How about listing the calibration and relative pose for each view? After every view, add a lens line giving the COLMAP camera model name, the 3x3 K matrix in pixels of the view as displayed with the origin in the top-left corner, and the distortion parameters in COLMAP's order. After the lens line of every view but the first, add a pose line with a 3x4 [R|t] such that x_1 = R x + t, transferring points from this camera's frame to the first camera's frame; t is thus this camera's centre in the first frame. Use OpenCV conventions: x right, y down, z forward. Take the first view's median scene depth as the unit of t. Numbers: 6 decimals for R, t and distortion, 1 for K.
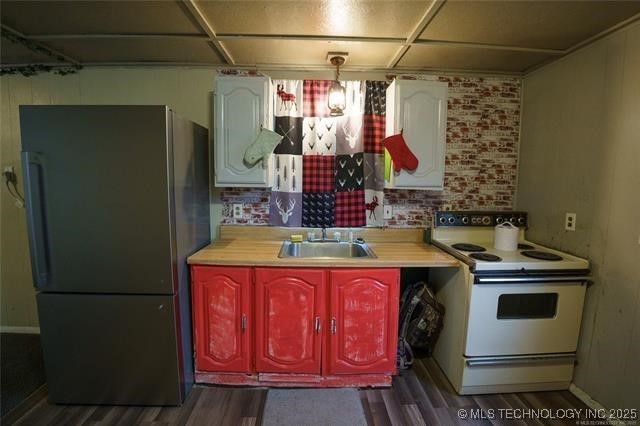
lens RADIAL K [[278.4, 0, 320.1], [0, 278.4, 211.7], [0, 0, 1]] dist [-0.055227, -0.000063]
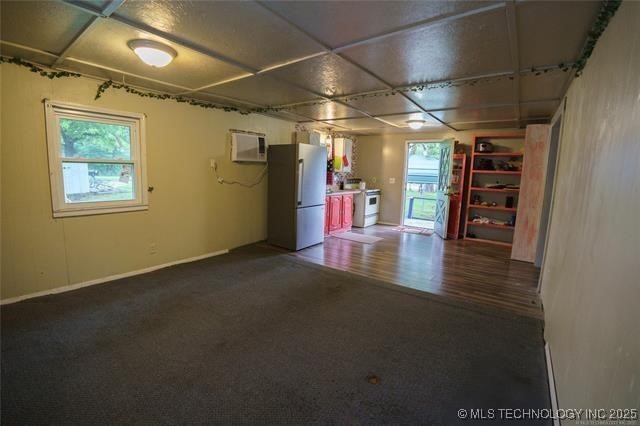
lens RADIAL K [[278.4, 0, 318.8], [0, 278.4, 211.0], [0, 0, 1]] dist [-0.055227, -0.000063]
pose [[0.626574, -0.114927, 0.770841, -2.812934], [0.066067, 0.993340, 0.094398, 0.050784], [-0.776556, -0.008220, 0.629994, -0.943623]]
